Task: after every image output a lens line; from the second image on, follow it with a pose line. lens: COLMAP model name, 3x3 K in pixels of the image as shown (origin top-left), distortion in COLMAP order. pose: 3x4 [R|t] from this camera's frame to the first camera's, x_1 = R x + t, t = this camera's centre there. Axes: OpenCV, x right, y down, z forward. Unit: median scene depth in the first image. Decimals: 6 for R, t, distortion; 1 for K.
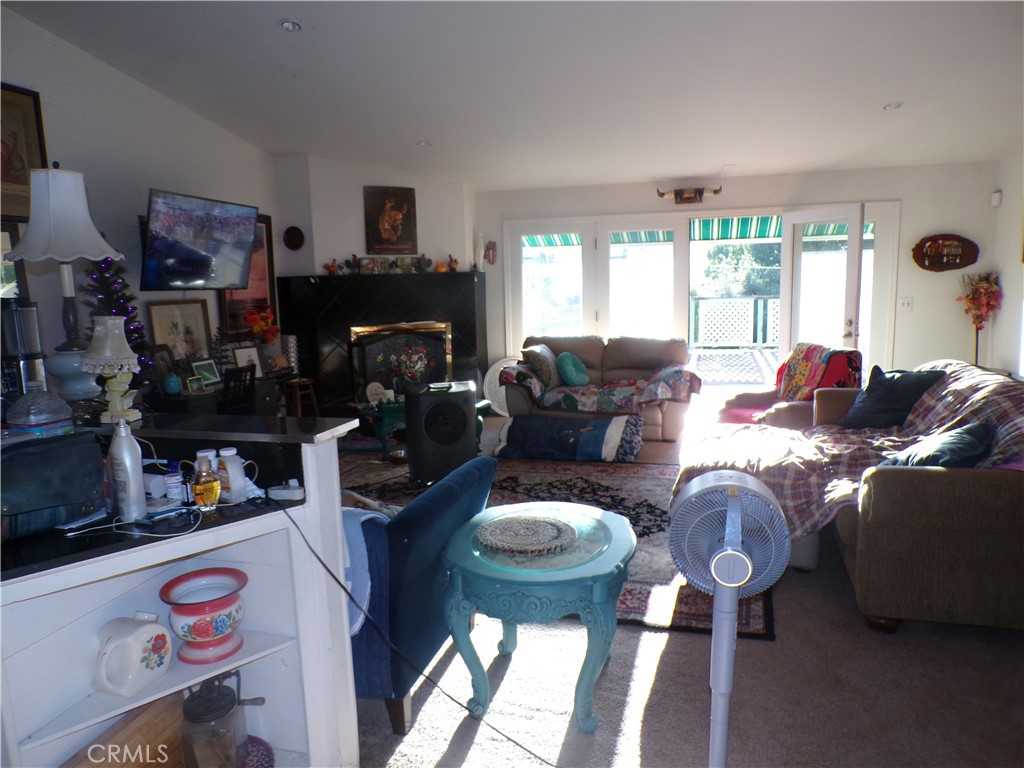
lens RADIAL K [[694.0, 0, 512.5], [0, 694.0, 381.6], [0, 0, 1]] dist [-0.039730, 0.010472]
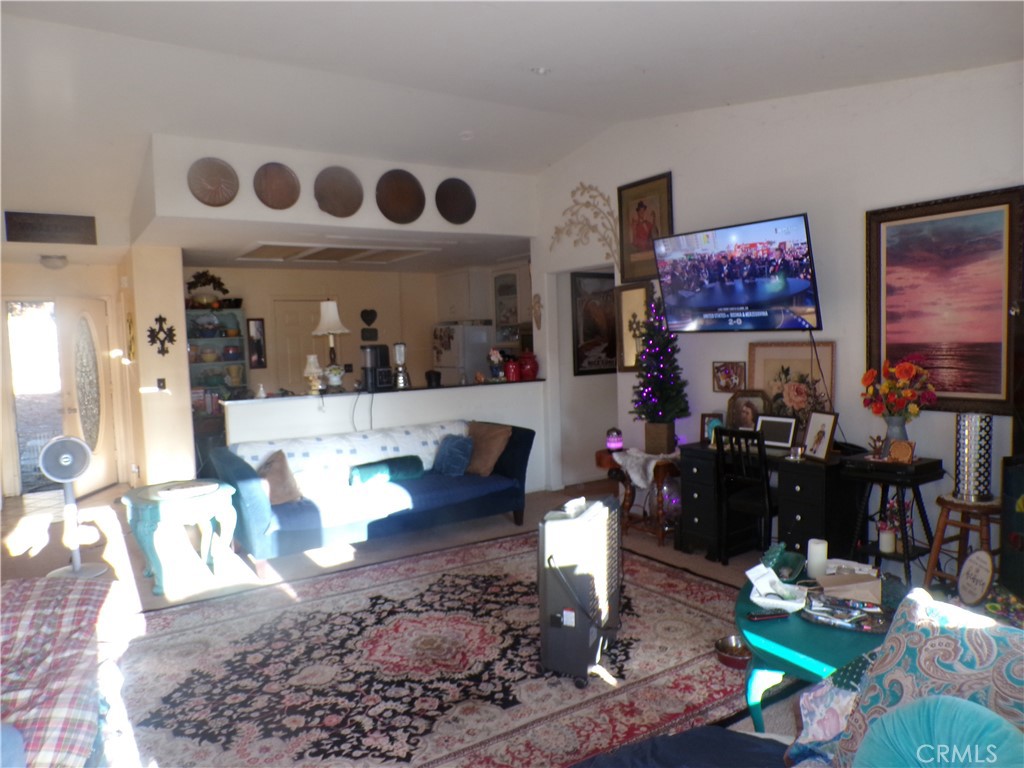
lens RADIAL K [[694.0, 0, 511.9], [0, 694.0, 385.5], [0, 0, 1]] dist [-0.039730, 0.010472]
pose [[-0.654803, 0.100337, -0.749109, 0.296873], [-0.056494, 0.981878, 0.180896, -0.159365], [0.753685, 0.160772, -0.637269, 1.032684]]
